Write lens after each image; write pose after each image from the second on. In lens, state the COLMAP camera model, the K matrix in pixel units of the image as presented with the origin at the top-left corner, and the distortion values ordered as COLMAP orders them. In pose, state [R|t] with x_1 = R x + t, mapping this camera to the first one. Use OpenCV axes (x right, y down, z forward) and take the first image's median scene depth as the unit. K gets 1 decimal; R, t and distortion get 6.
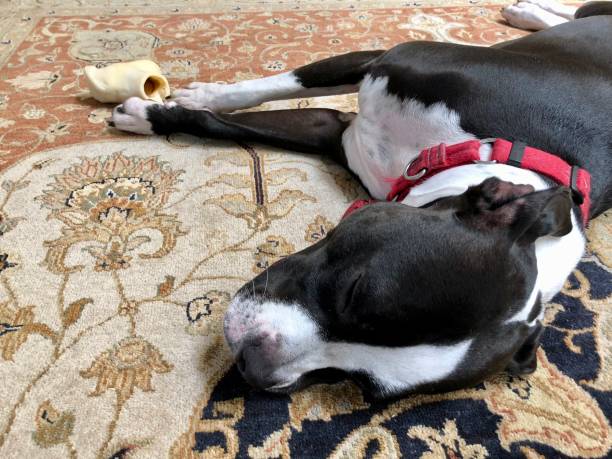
lens RADIAL K [[500.2, 0, 302.5], [0, 500.2, 229.8], [0, 0, 1]] dist [0.018818, -0.015725]
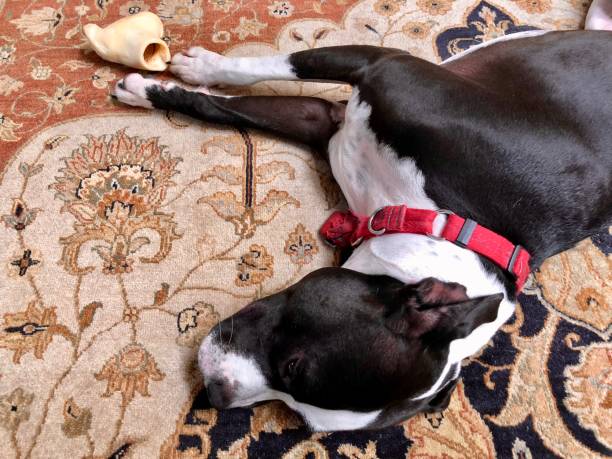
lens RADIAL K [[500.2, 0, 298.9], [0, 500.2, 229.7], [0, 0, 1]] dist [0.018818, -0.015725]
pose [[0.996186, 0.071442, -0.050091, 0.093775], [-0.051861, 0.946491, 0.318536, -0.394744], [0.070168, -0.314724, 0.946586, -0.054595]]
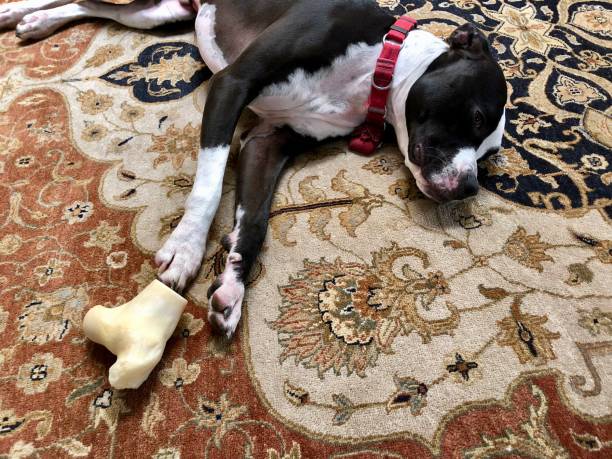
lens RADIAL K [[500.2, 0, 303.6], [0, 500.2, 229.0], [0, 0, 1]] dist [0.018818, -0.015725]
pose [[-0.010450, -0.777864, 0.628346, -1.004883], [0.684735, 0.452370, 0.571402, -0.889530], [-0.728717, 0.436222, 0.527903, 0.512320]]
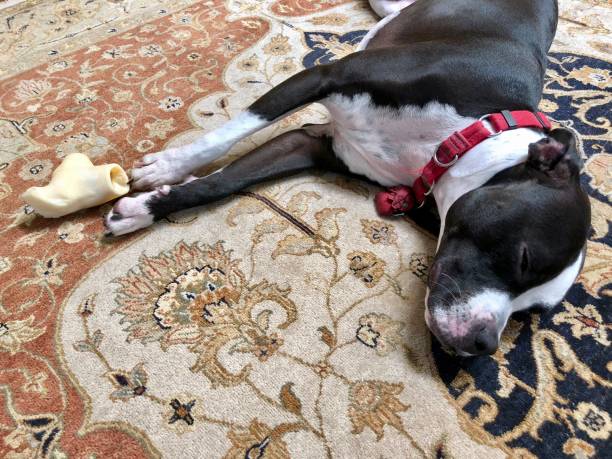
lens RADIAL K [[500.2, 0, 300.2], [0, 500.2, 228.0], [0, 0, 1]] dist [0.018818, -0.015725]
pose [[0.789547, -0.473704, 0.390155, -0.602290], [0.425236, 0.880683, 0.208736, -0.348496], [-0.442482, 0.001101, 0.896777, -0.016195]]
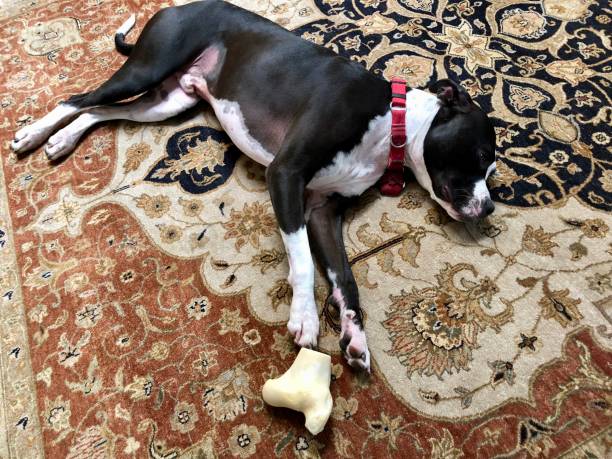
lens RADIAL K [[500.2, 0, 302.3], [0, 500.2, 225.7], [0, 0, 1]] dist [0.018818, -0.015725]
pose [[-0.307903, -0.781598, 0.542495, -0.914429], [0.693530, 0.205959, 0.690360, -1.543029], [-0.651316, 0.588801, 0.478646, 0.455843]]
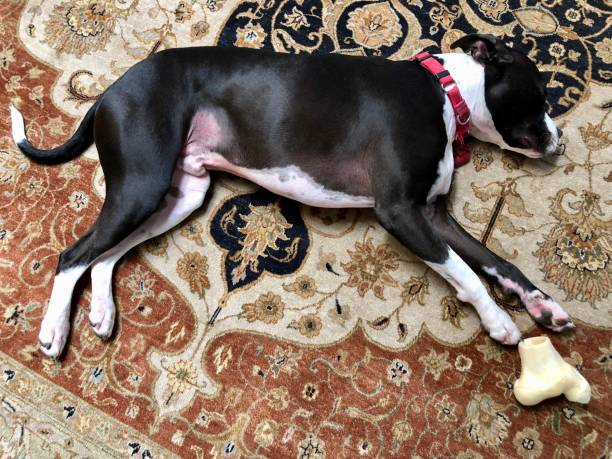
lens RADIAL K [[500.2, 0, 302.7], [0, 500.2, 220.5], [0, 0, 1]] dist [0.018818, -0.015725]
pose [[-0.828826, -0.535742, 0.161331, 0.178370], [0.370100, -0.308712, 0.876198, -2.005182], [-0.419611, 0.785925, 0.454147, 0.629520]]
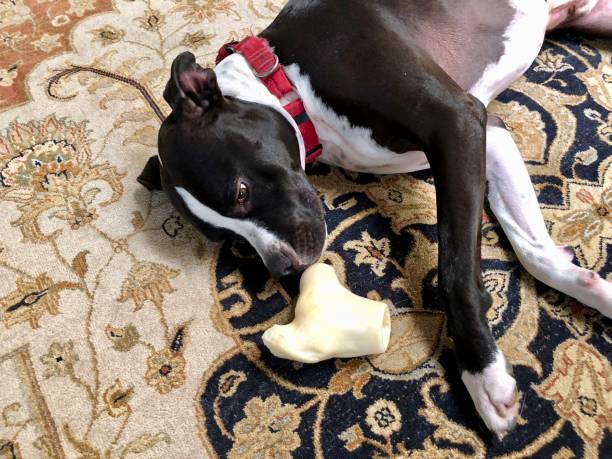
lens RADIAL K [[500.2, 0, 301.0], [0, 500.2, 227.5], [0, 0, 1]] dist [0.018818, -0.015725]
pose [[0.901462, -0.368296, 0.227431, -0.177537], [0.289908, 0.903869, 0.314602, -0.139462], [-0.321434, -0.217668, 0.921575, -0.293256]]
